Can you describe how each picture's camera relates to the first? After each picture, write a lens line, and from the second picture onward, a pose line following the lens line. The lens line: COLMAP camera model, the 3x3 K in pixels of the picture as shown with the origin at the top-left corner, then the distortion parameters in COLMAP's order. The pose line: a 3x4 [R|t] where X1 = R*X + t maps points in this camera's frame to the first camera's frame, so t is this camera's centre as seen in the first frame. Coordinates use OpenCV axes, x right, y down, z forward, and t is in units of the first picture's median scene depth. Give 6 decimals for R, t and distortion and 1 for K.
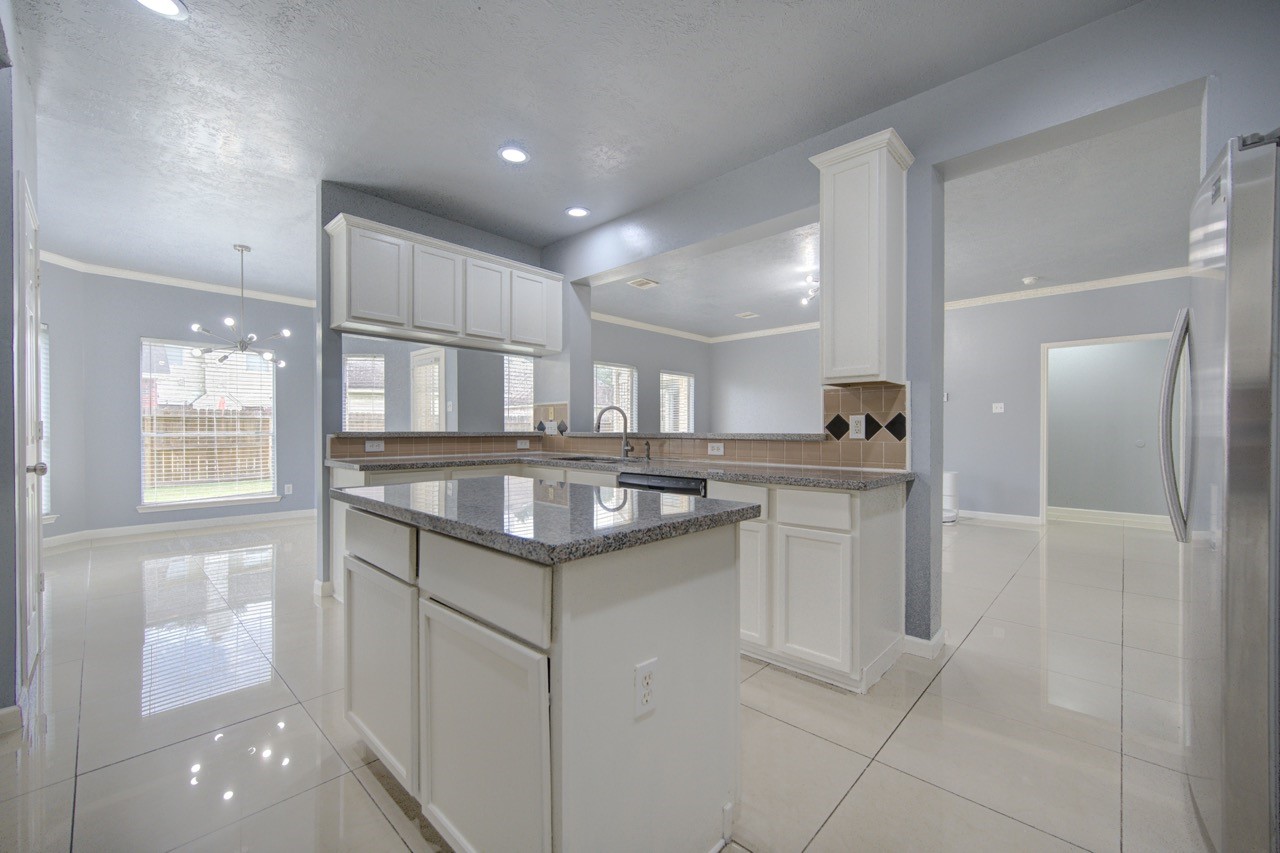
lens RADIAL K [[504.5, 0, 628.2], [0, 504.5, 430.1], [0, 0, 1]] dist [0.004241, -0.000835]
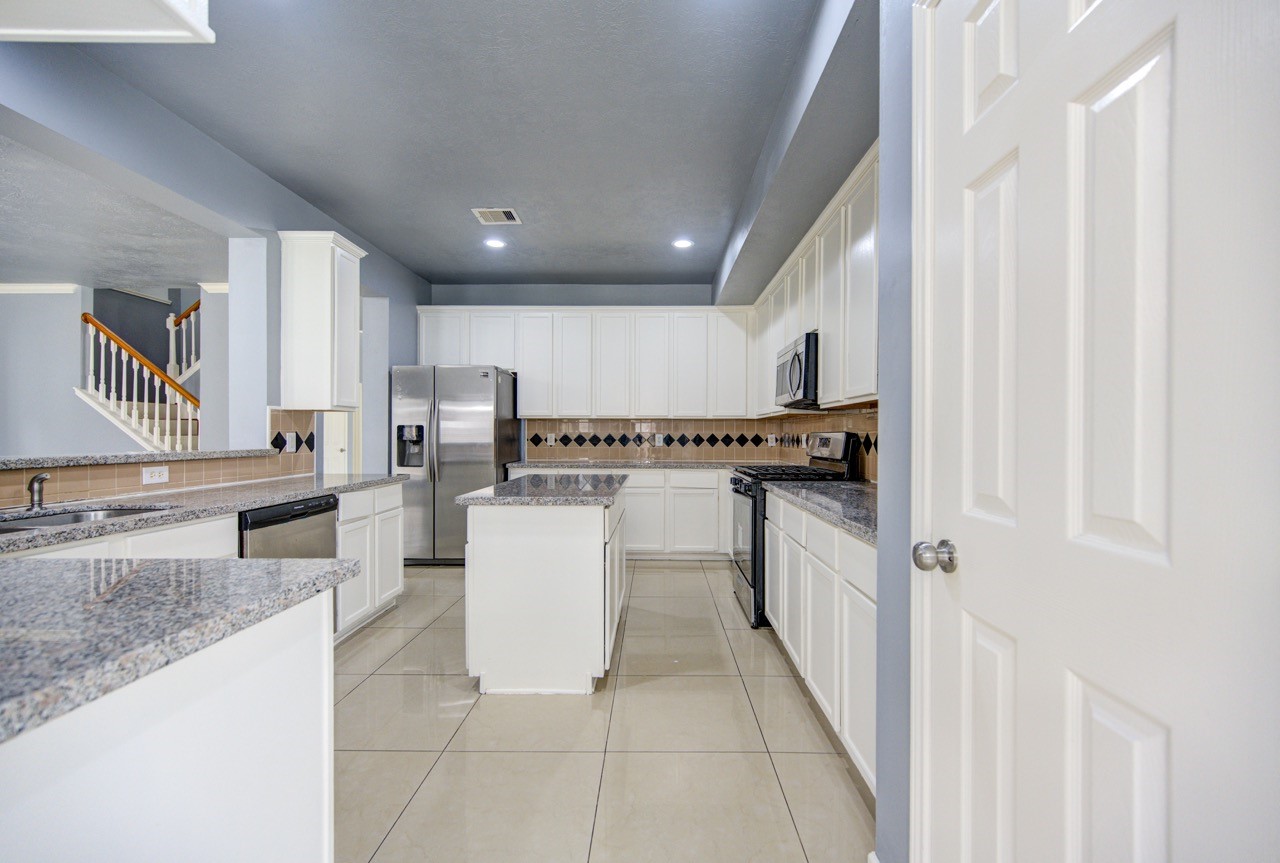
lens RADIAL K [[504.5, 0, 644.6], [0, 504.5, 435.1], [0, 0, 1]] dist [0.004241, -0.000835]
pose [[-0.692552, -0.005043, 0.721350, -1.013862], [-0.002061, 0.999985, 0.005012, -0.031248], [-0.721365, 0.001985, -0.692552, 1.184374]]
